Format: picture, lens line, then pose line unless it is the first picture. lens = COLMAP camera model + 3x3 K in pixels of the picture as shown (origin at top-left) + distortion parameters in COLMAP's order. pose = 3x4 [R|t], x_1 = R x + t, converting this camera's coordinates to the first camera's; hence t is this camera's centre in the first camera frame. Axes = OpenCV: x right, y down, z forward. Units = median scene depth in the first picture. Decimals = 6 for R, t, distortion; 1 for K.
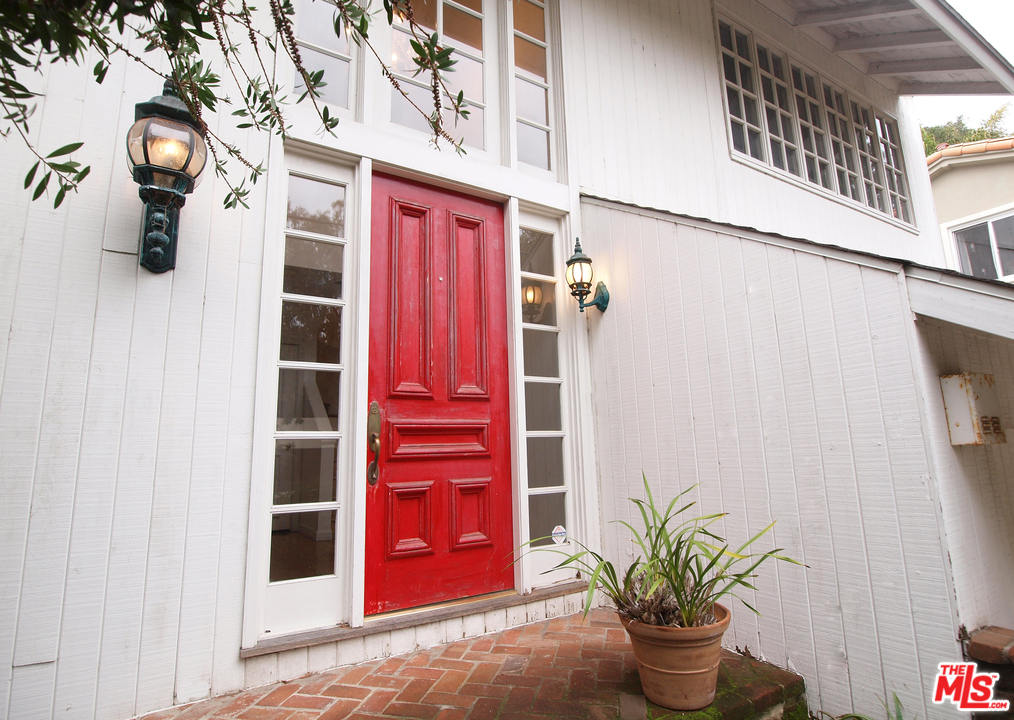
lens RADIAL K [[551.3, 0, 517.1], [0, 551.3, 347.7], [0, 0, 1]] dist [-0.001943, -0.013951]
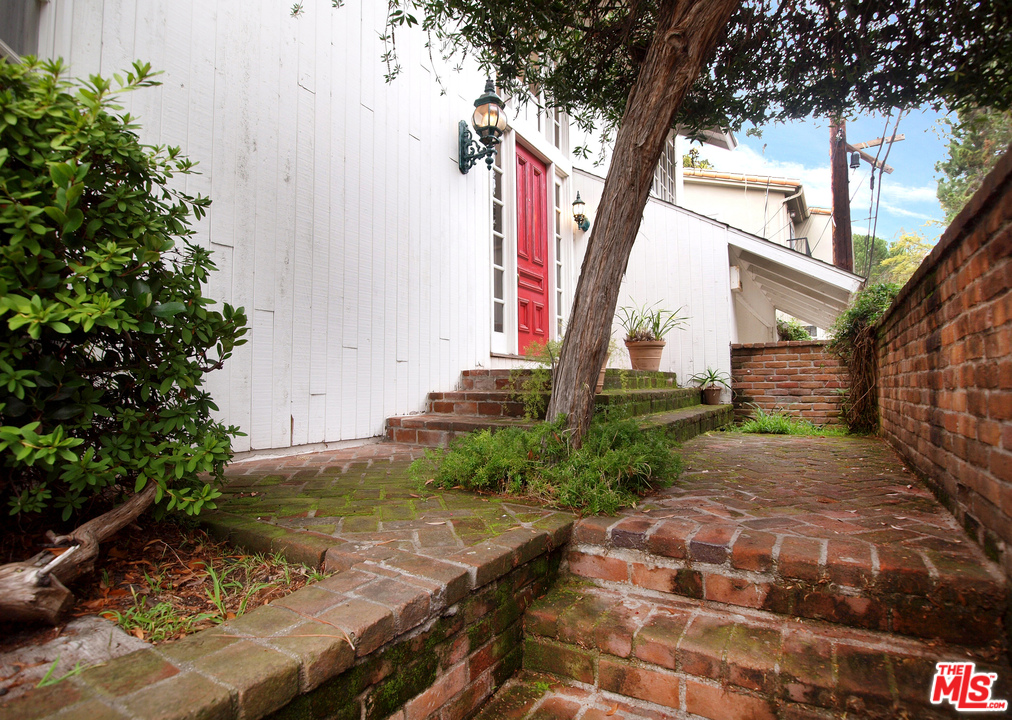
lens RADIAL K [[550.3, 0, 516.1], [0, 550.3, 347.7], [0, 0, 1]] dist [-0.001943, -0.013951]
pose [[0.894348, 0.054028, 0.444097, -0.976614], [-0.096602, 0.992584, 0.073786, 0.242965], [-0.436817, -0.108891, 0.892935, -0.744140]]
